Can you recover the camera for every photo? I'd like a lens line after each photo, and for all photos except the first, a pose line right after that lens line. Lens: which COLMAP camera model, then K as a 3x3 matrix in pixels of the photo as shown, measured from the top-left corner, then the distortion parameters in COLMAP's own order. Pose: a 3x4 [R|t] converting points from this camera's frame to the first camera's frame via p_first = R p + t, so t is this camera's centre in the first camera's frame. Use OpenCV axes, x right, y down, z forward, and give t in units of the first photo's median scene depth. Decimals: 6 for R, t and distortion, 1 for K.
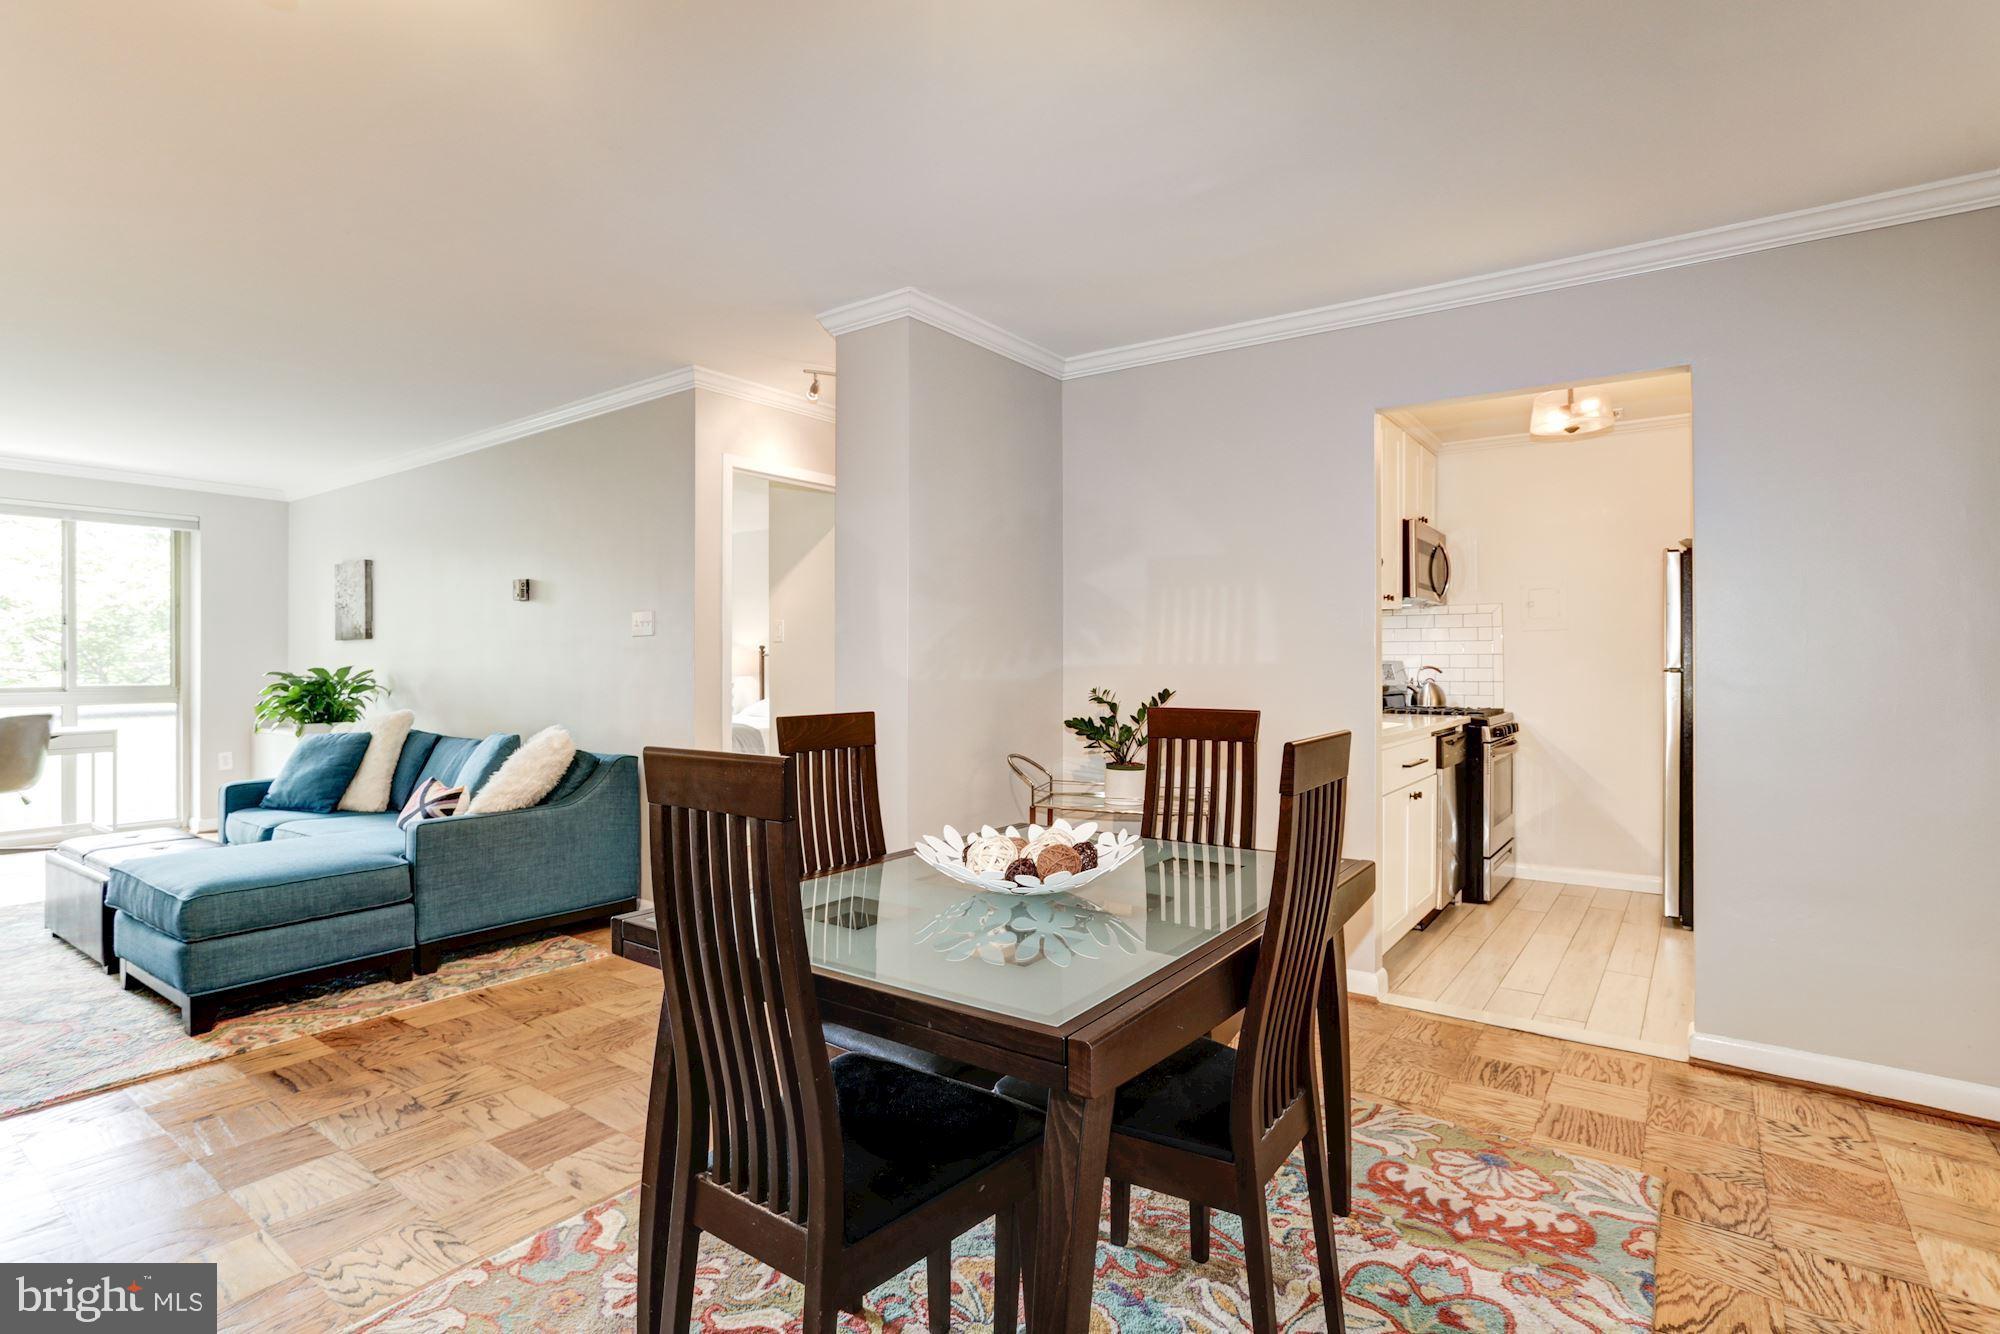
lens RADIAL K [[955.5, 0, 1003.1], [0, 955.5, 659.5], [0, 0, 1]] dist [-0.034764, 0.013582]
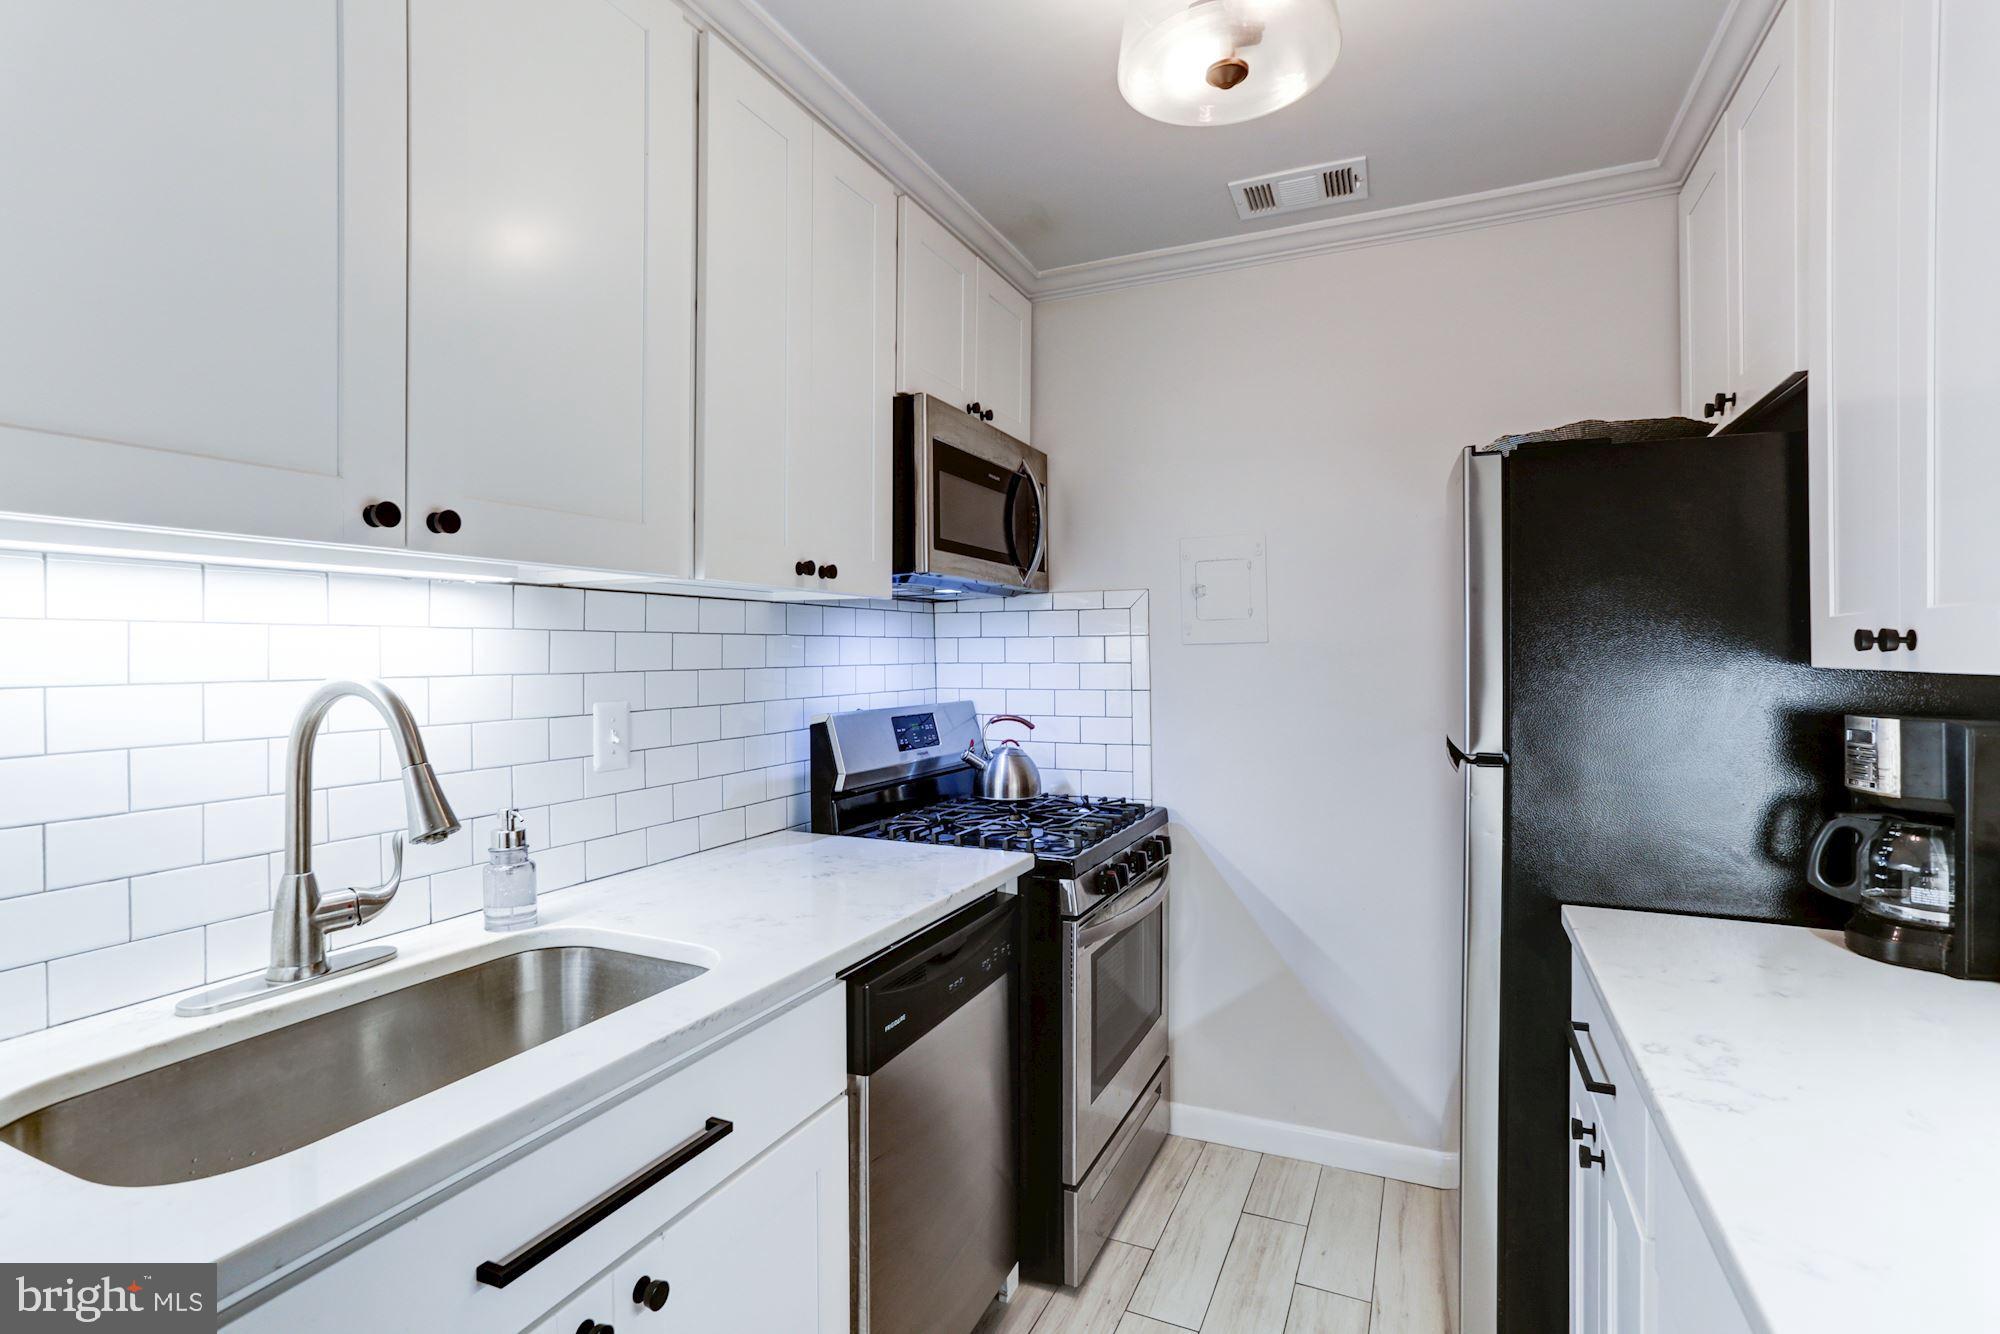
lens RADIAL K [[974.2, 0, 990.0], [0, 974.2, 657.3], [0, 0, 1]] dist [-0.052596, 0.035180]
pose [[0.978290, -0.003742, 0.207209, 0.396947], [0.002479, 0.999977, 0.006356, -0.031163], [-0.207228, -0.005705, 0.978276, 0.602958]]
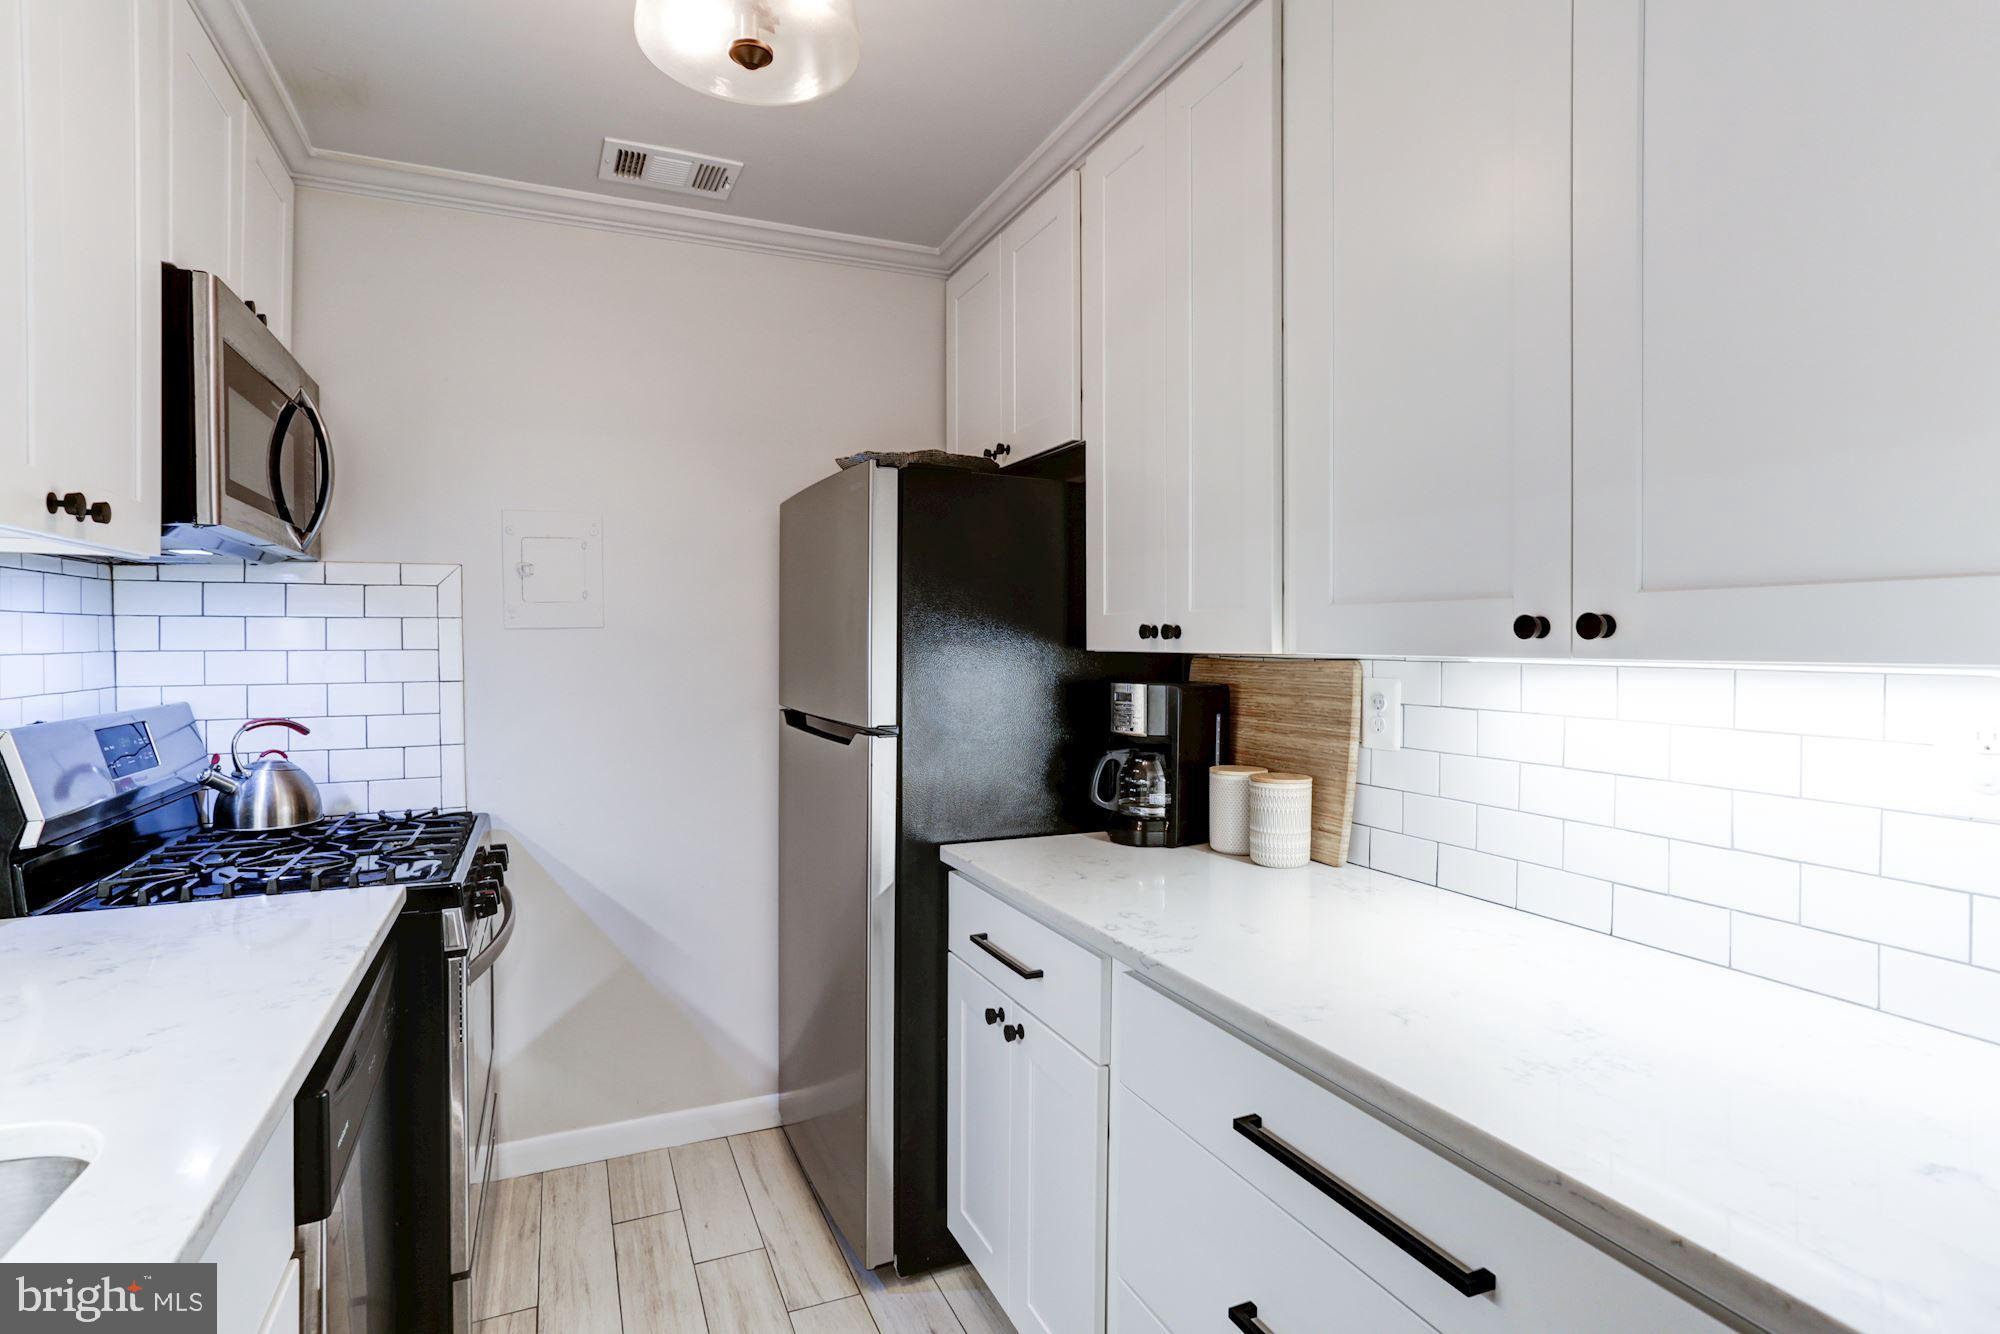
lens RADIAL K [[974.2, 0, 990.0], [0, 974.2, 657.3], [0, 0, 1]] dist [-0.052596, 0.035180]
pose [[0.491027, -0.013604, 0.871038, 0.306995], [-0.003892, 0.999834, 0.017809, -0.029904], [-0.871136, -0.012135, 0.490893, 0.670748]]
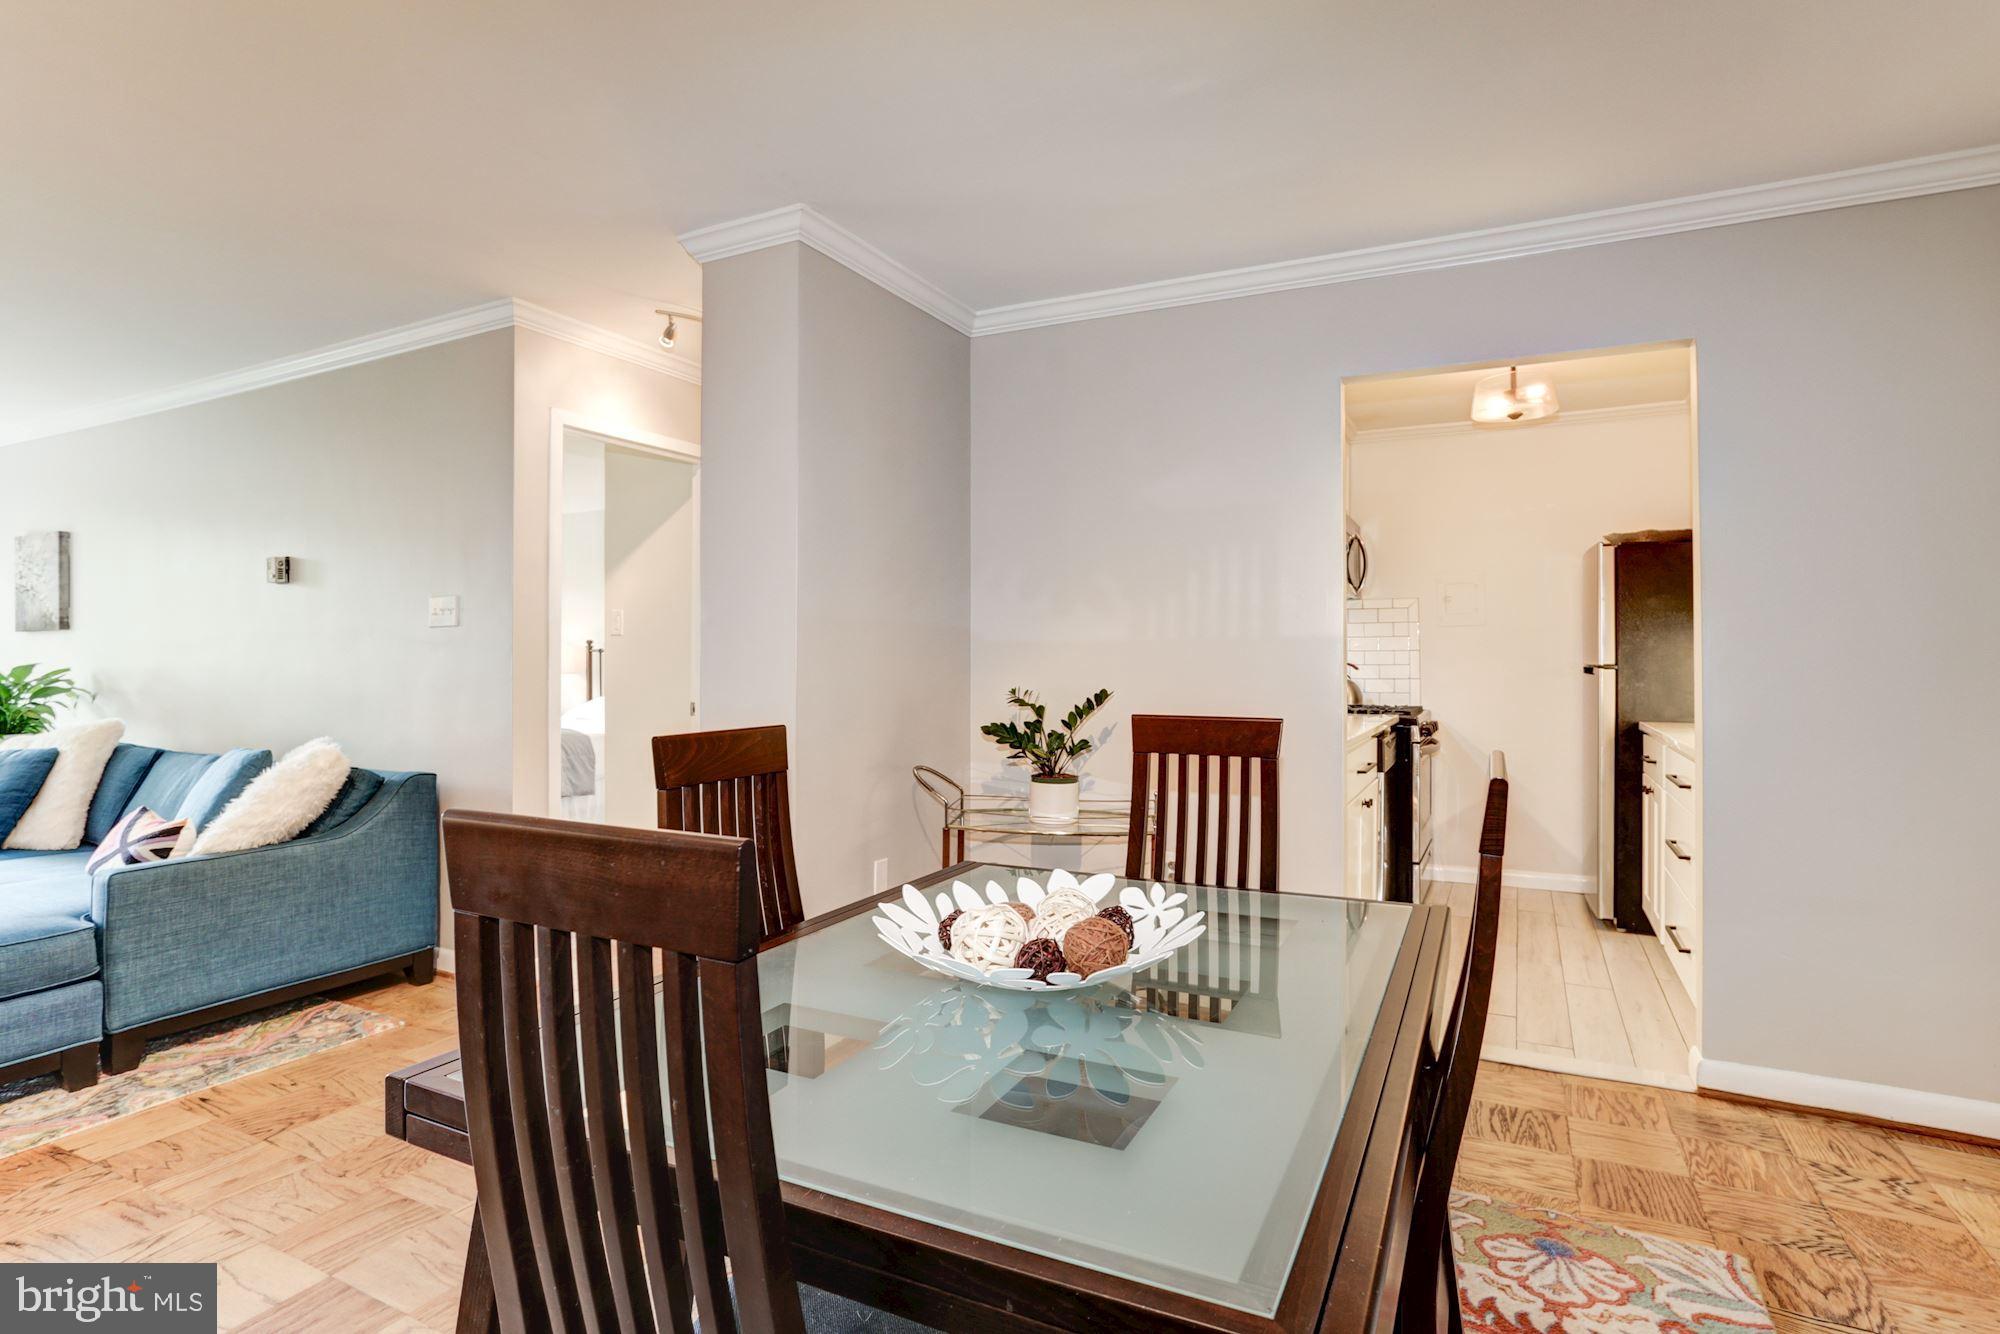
lens RADIAL K [[947.9, 0, 1042.2], [0, 947.9, 651.7], [0, 0, 1]] dist [-0.028511, 0.014352]
pose [[0.978932, 0.001190, 0.204181, -0.057162], [-0.000338, 0.999991, -0.004207, 0.000031], [-0.204184, 0.004049, 0.978924, 0.151113]]
